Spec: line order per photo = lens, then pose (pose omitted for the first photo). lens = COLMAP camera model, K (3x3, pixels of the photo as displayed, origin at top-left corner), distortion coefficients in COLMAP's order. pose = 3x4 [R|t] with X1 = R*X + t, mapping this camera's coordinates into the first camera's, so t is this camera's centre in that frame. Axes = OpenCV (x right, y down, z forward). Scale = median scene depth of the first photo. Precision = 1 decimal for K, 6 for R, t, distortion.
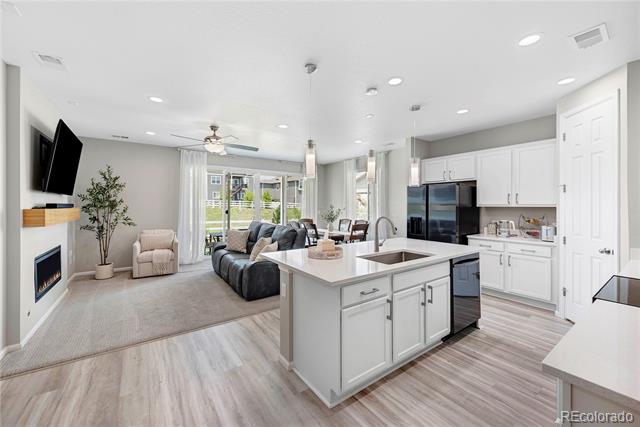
lens RADIAL K [[252.0, 0, 320.7], [0, 252.0, 204.7], [0, 0, 1]] dist [-0.000543, -0.000111]
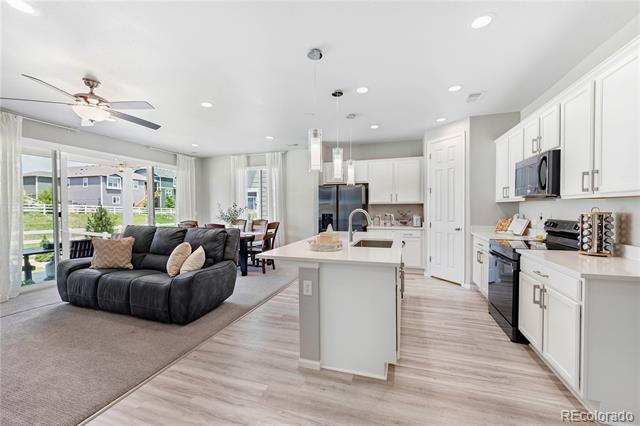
lens RADIAL K [[253.8, 0, 320.0], [0, 253.8, 213.0], [0, 0, 1]] dist [-0.001594, -0.000182]
pose [[0.807793, -0.018537, 0.589175, -0.393086], [0.005891, 0.999709, 0.023378, 0.024802], [-0.589437, -0.015414, 0.807668, 0.136018]]
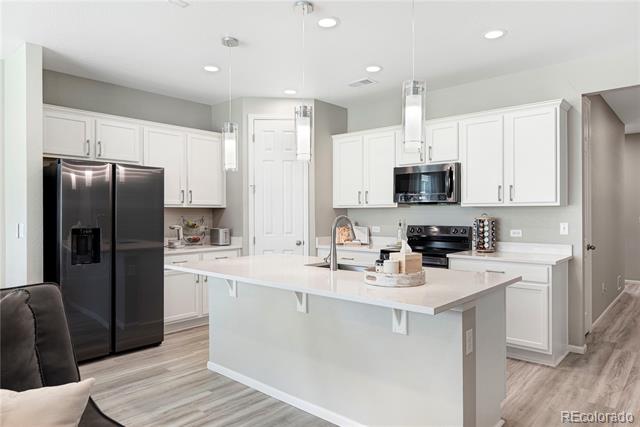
lens RADIAL K [[413.7, 0, 320.0], [0, 413.7, 213.5], [0, 0, 1]] dist [0.001312, -0.000364]
pose [[-0.213064, 0.000984, 0.977038, -0.599156], [-0.001525, 0.999998, -0.001340, 0.029973], [-0.977037, -0.001775, -0.213062, 0.928020]]
